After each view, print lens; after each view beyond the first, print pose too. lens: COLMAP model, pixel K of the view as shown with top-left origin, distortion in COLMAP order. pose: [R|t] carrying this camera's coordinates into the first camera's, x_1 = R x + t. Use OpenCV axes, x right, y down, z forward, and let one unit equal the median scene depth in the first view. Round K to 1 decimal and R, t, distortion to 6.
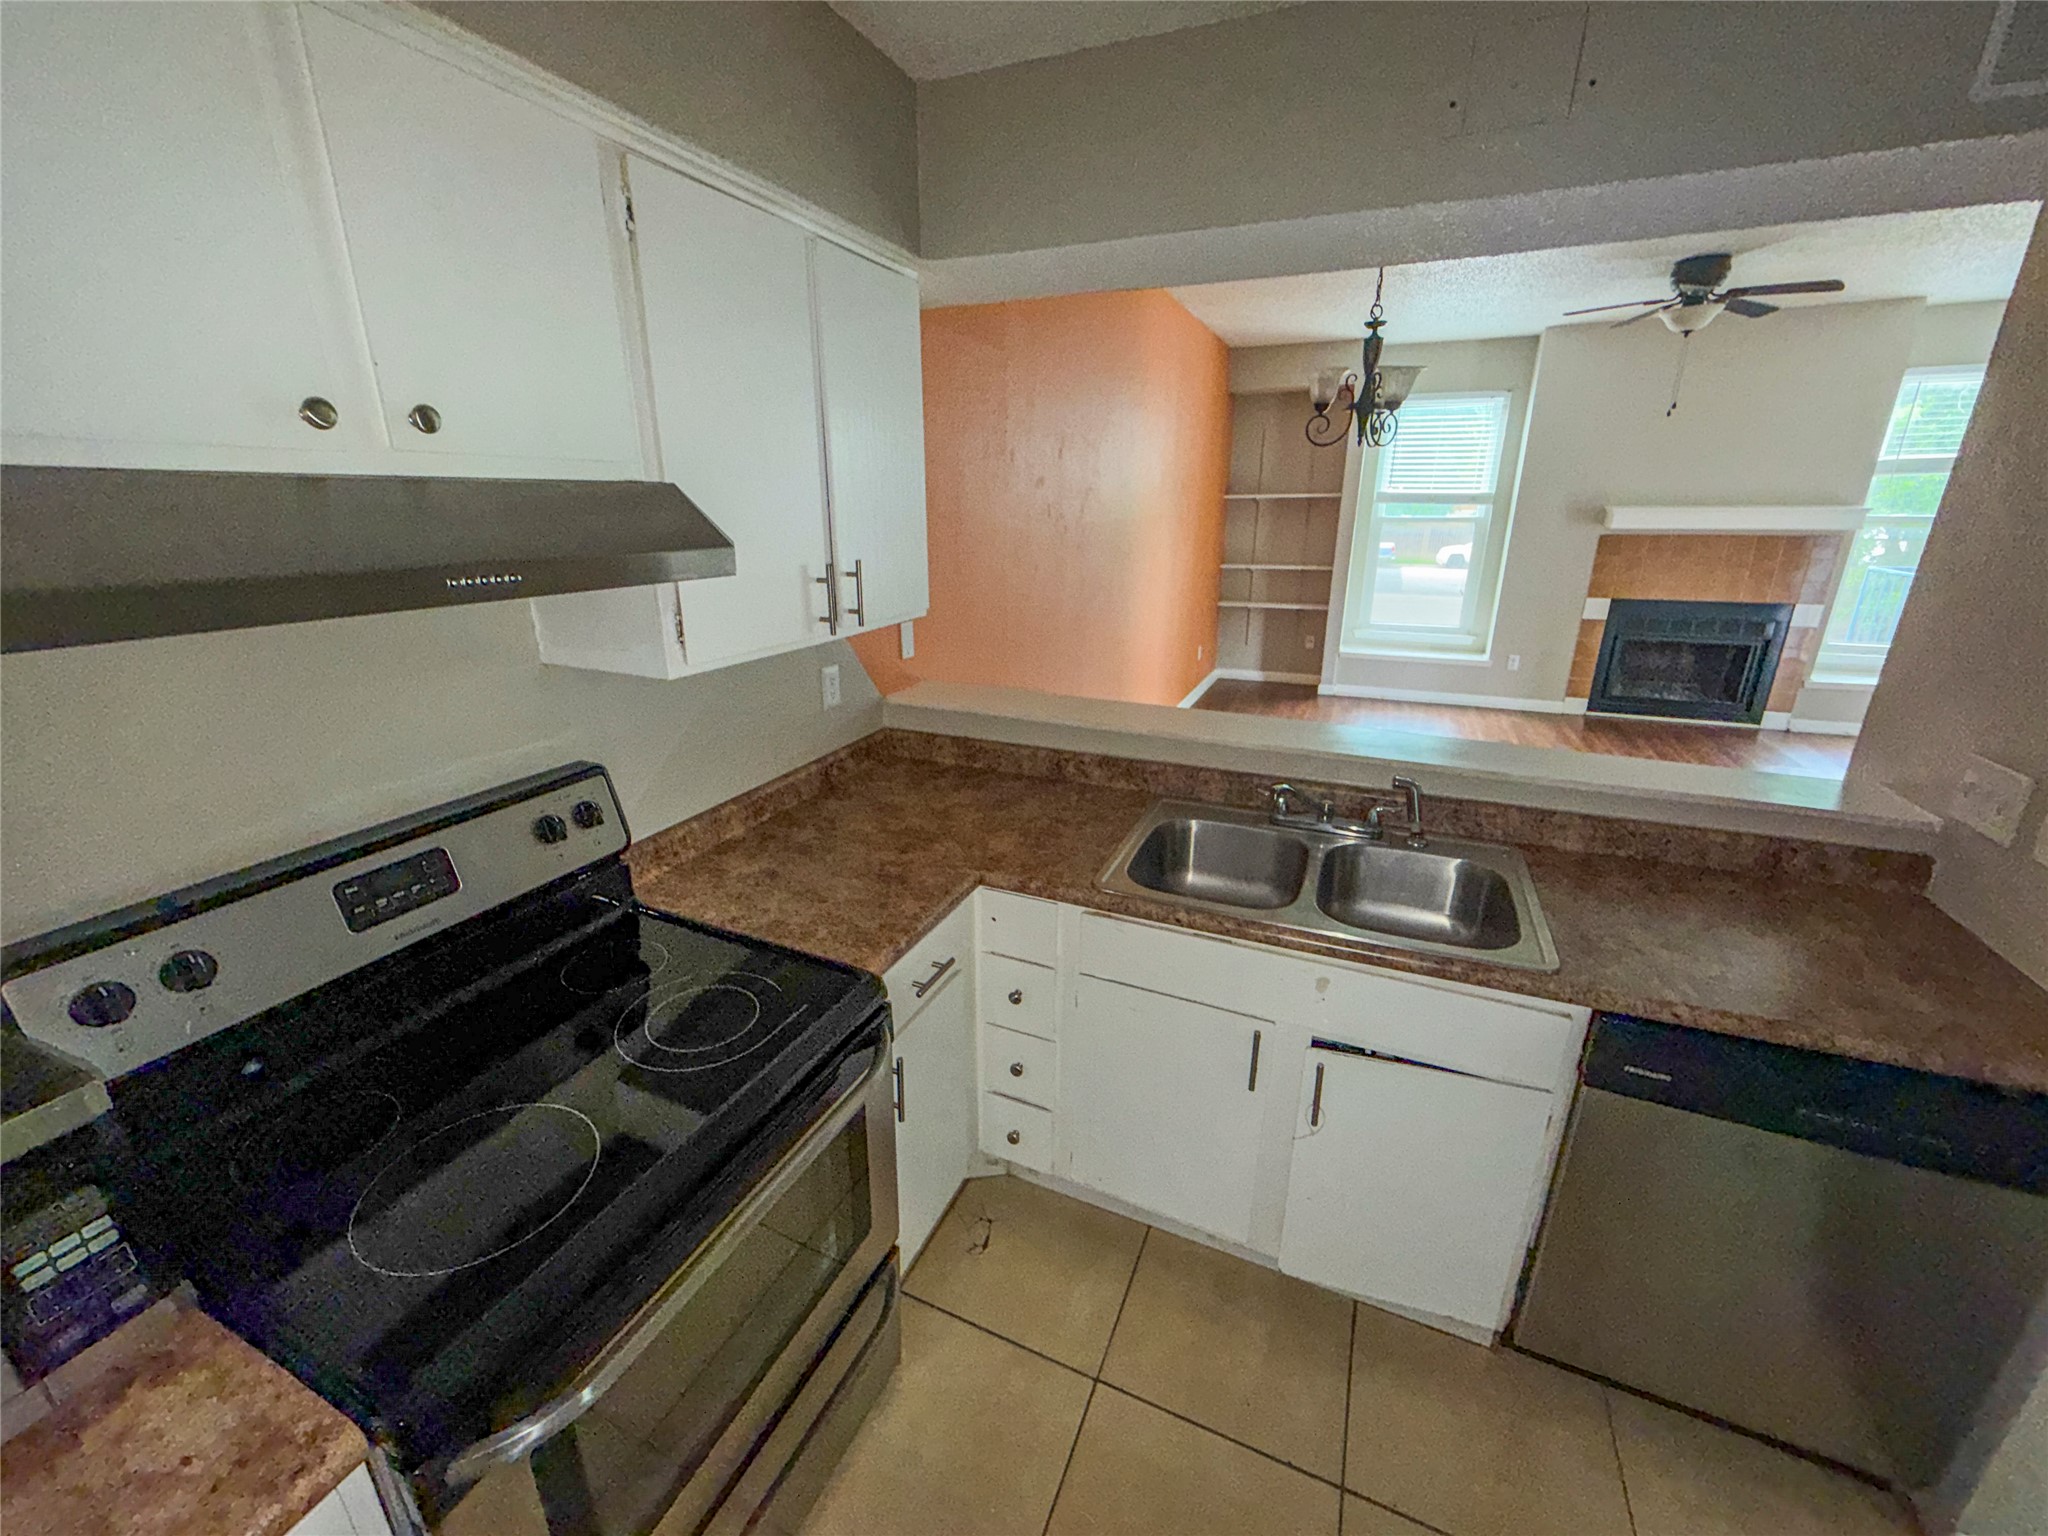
lens RADIAL K [[815.7, 0, 1024.0], [0, 815.7, 768.0], [0, 0, 1]] dist [-0.002292, -0.000381]
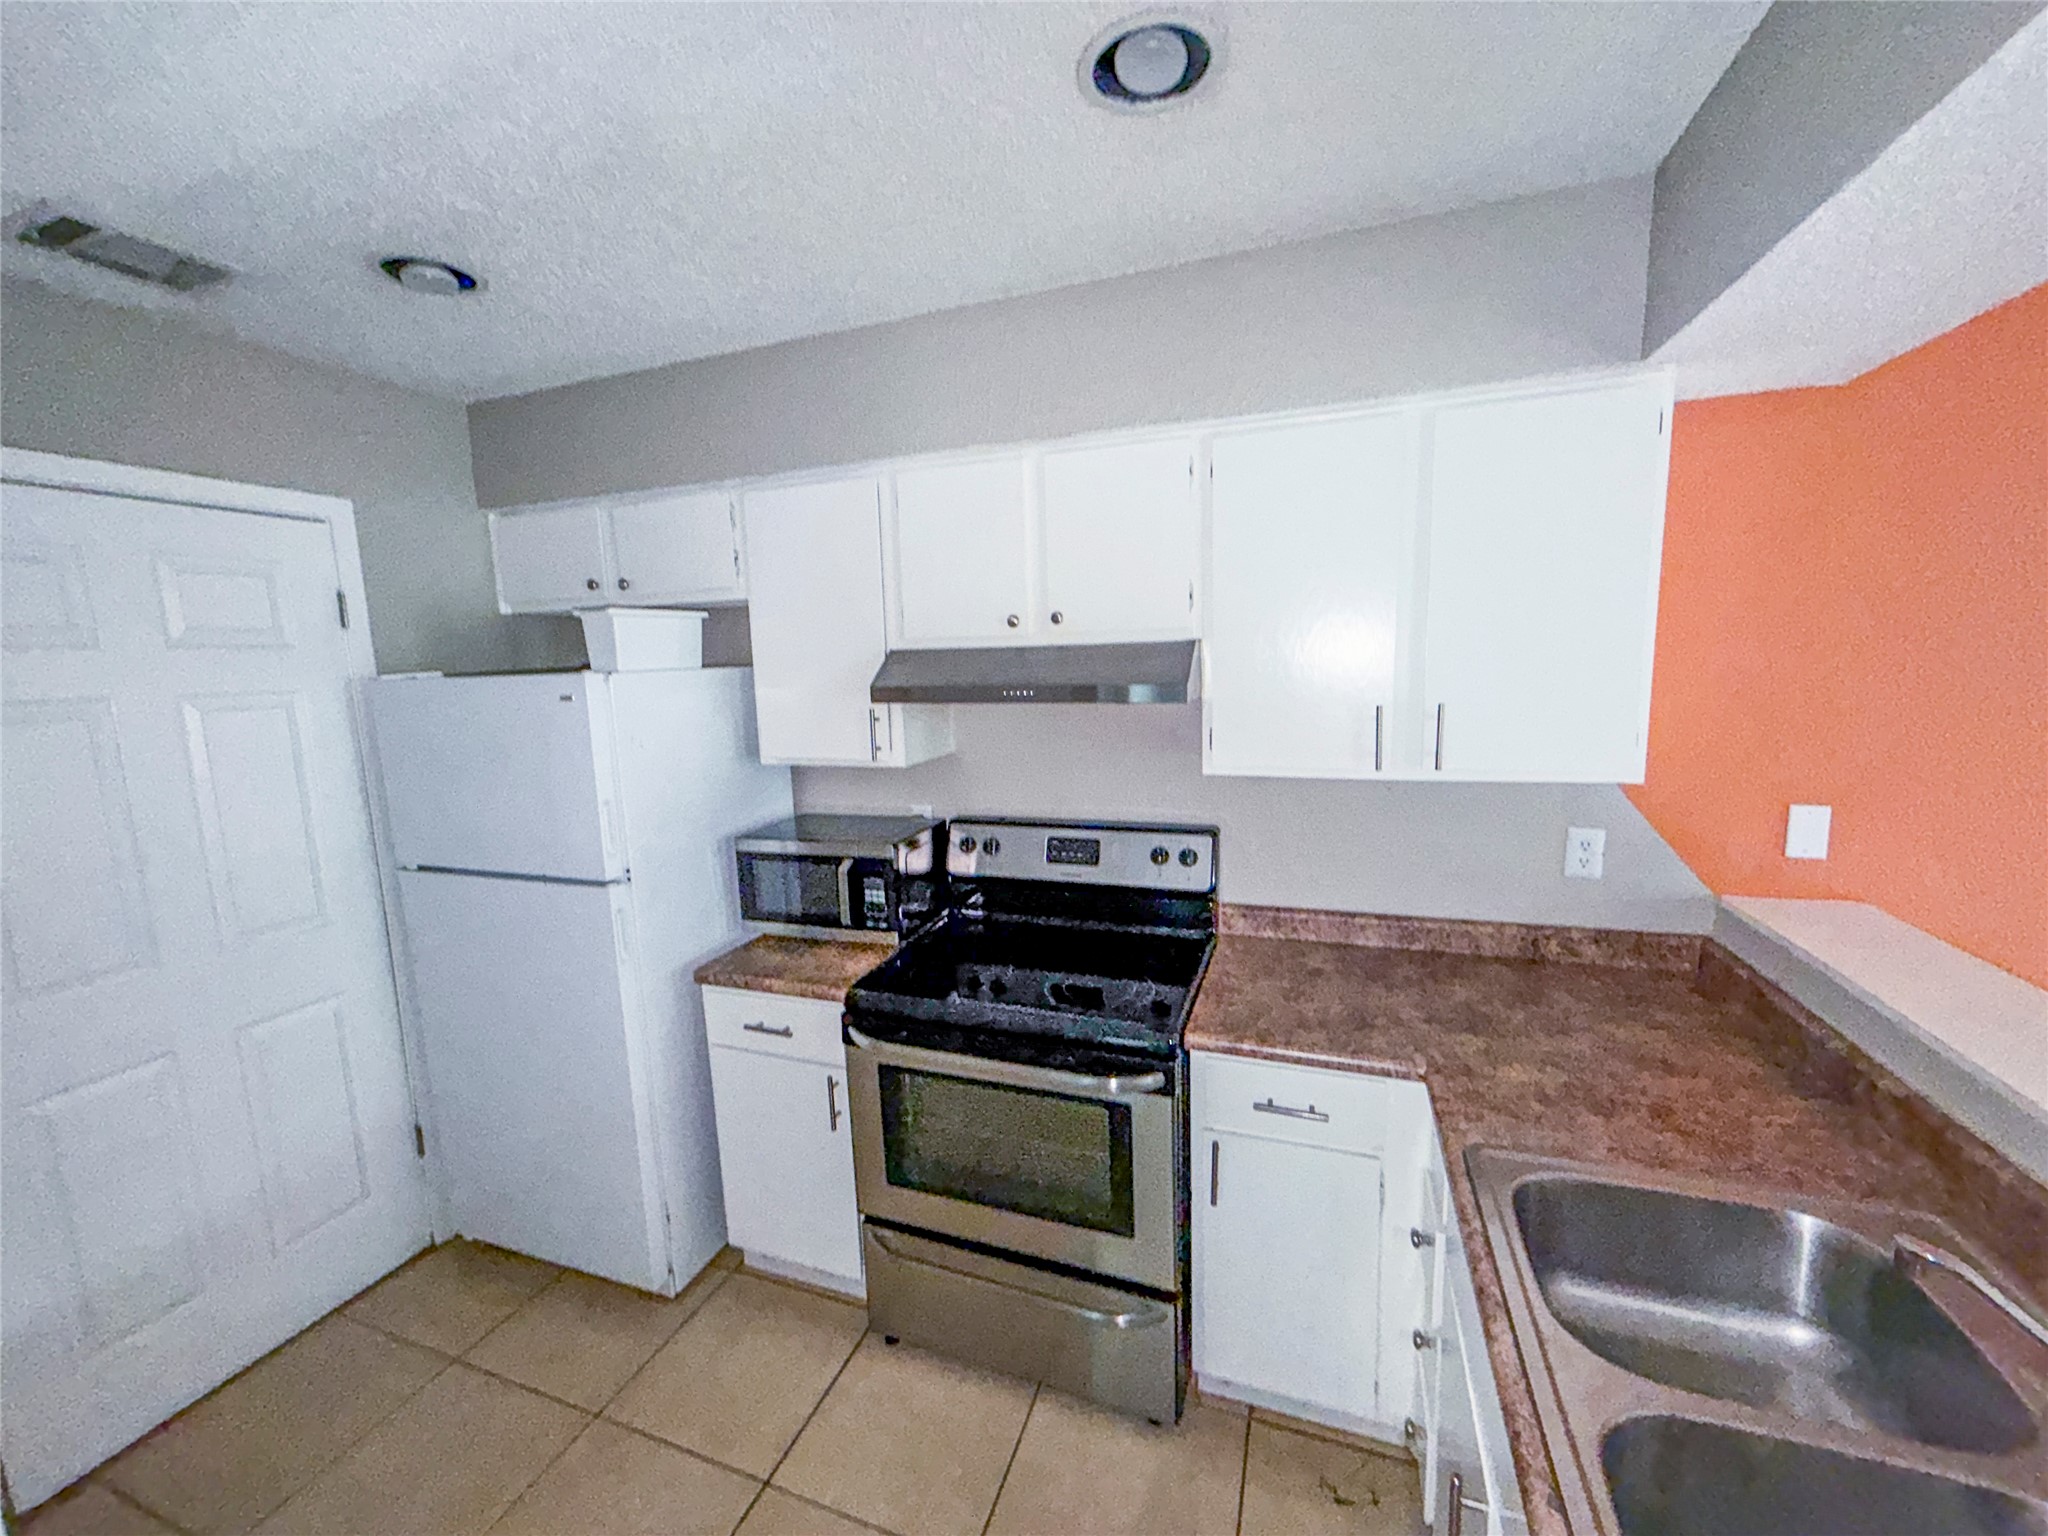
lens RADIAL K [[815.7, 0, 1024.0], [0, 815.7, 768.0], [0, 0, 1]] dist [-0.002292, -0.000381]
pose [[0.059736, 0.134038, -0.989174, 0.591398], [-0.284265, 0.952198, 0.111861, -0.118795], [0.956883, 0.274505, 0.094982, 0.357907]]
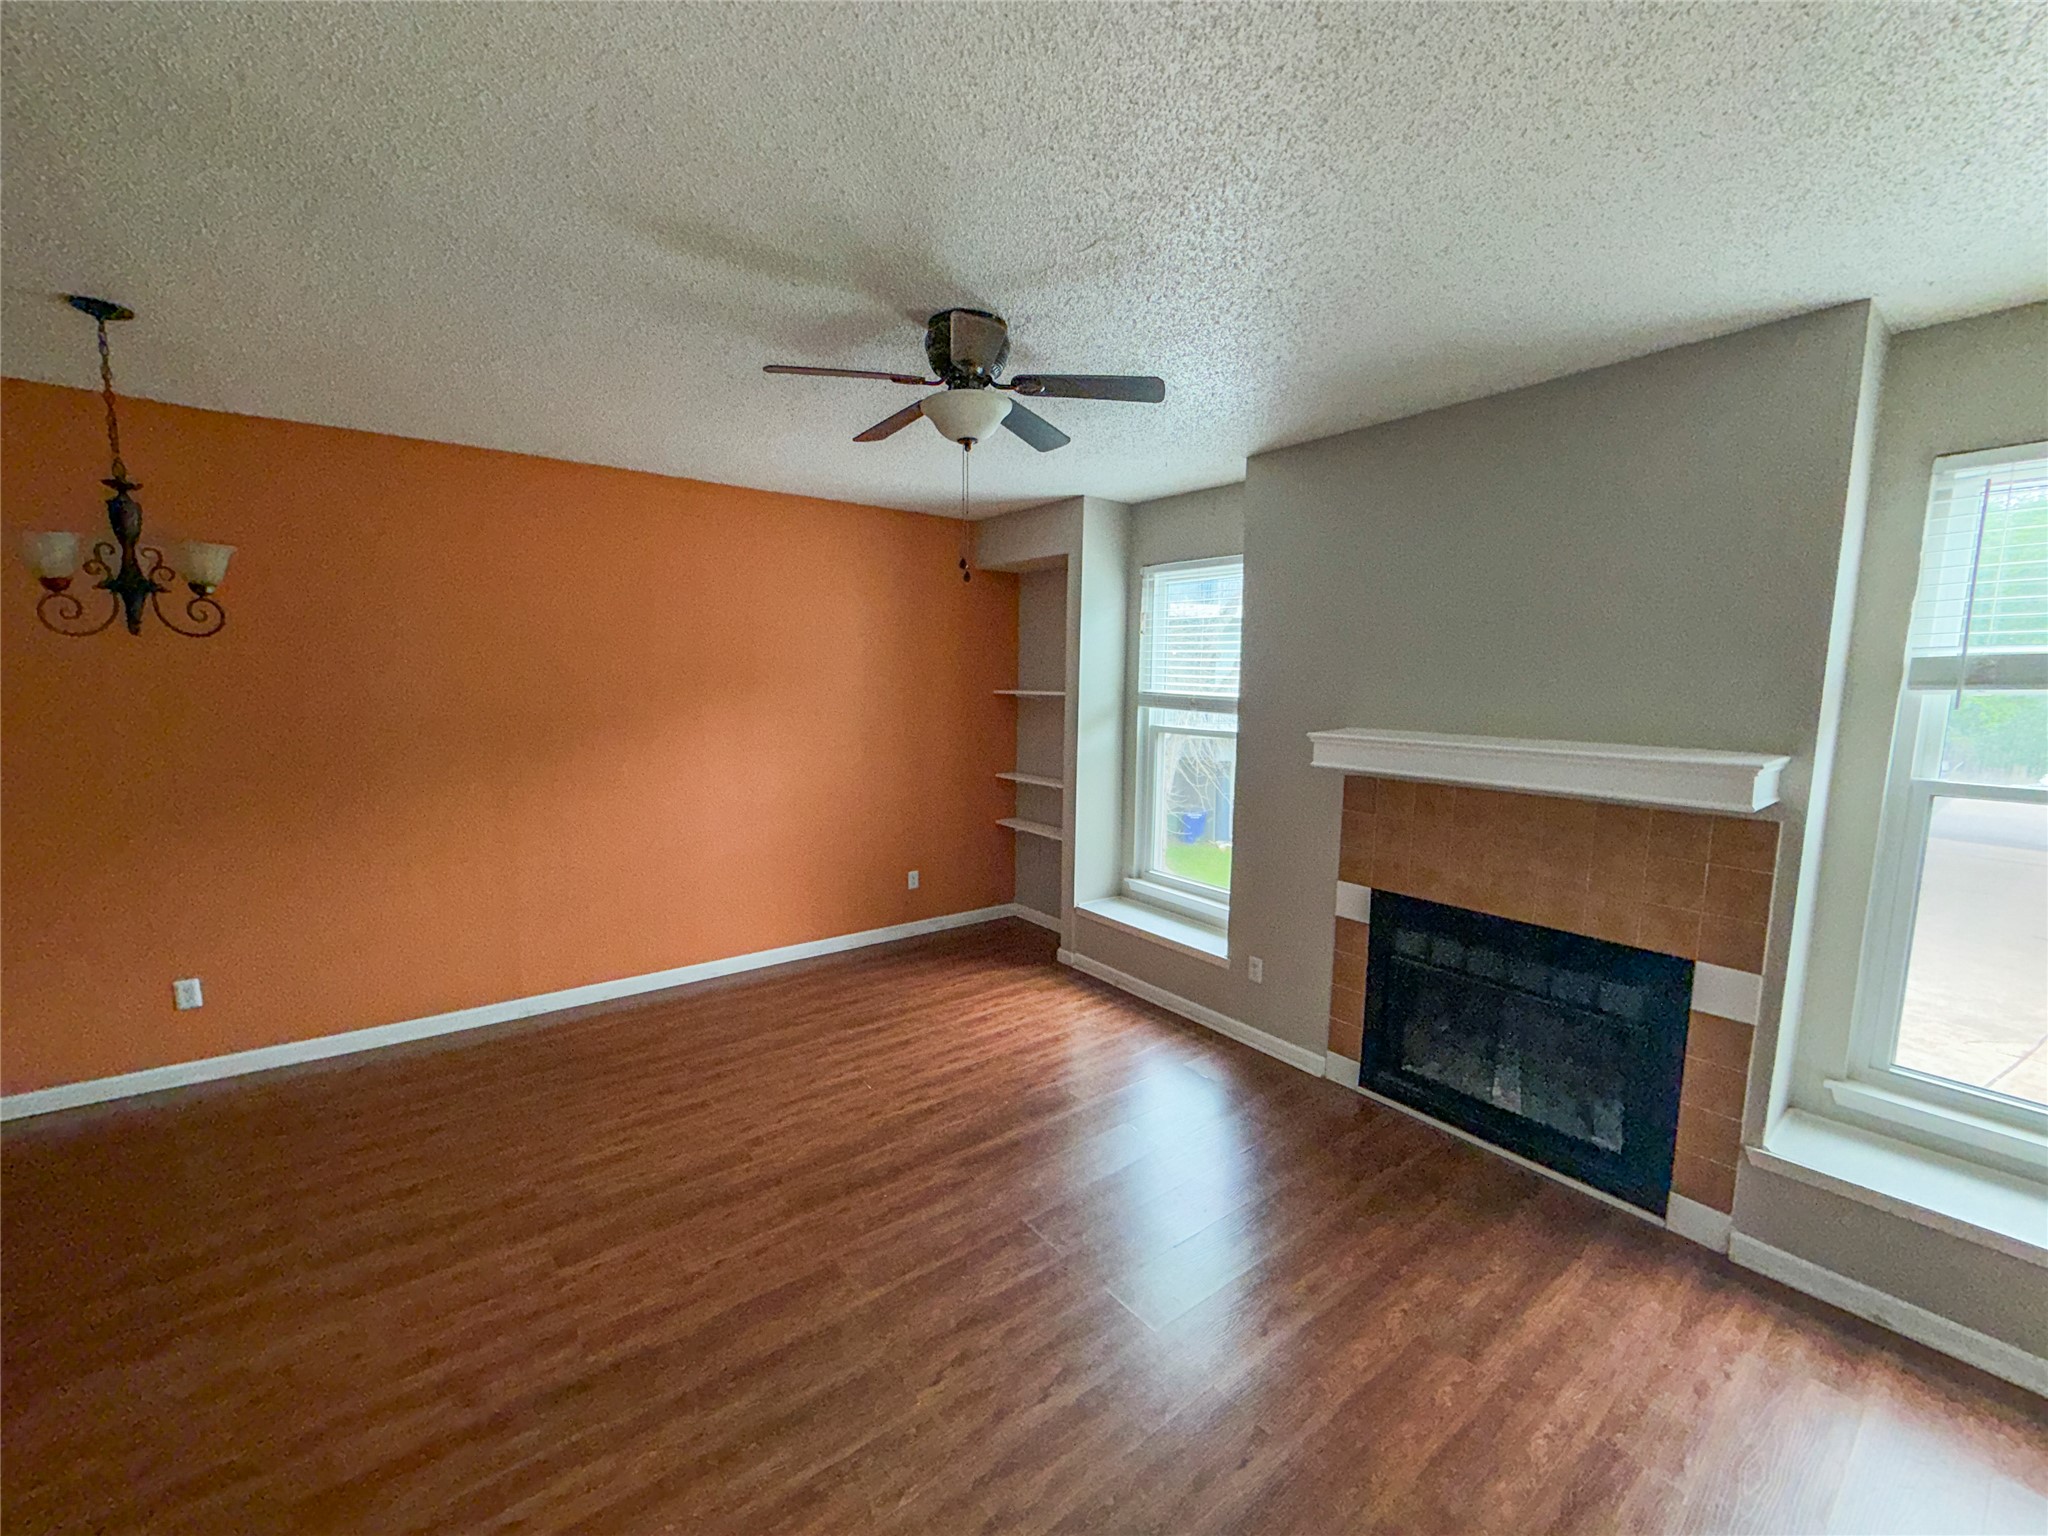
lens RADIAL K [[815.7, 0, 1024.0], [0, 815.7, 768.0], [0, 0, 1]] dist [-0.002292, -0.000381]
pose [[0.873279, 0.076866, -0.481120, 2.287344], [-0.175484, 0.970824, -0.163417, -0.456621], [0.454521, 0.227138, 0.861289, 1.156460]]
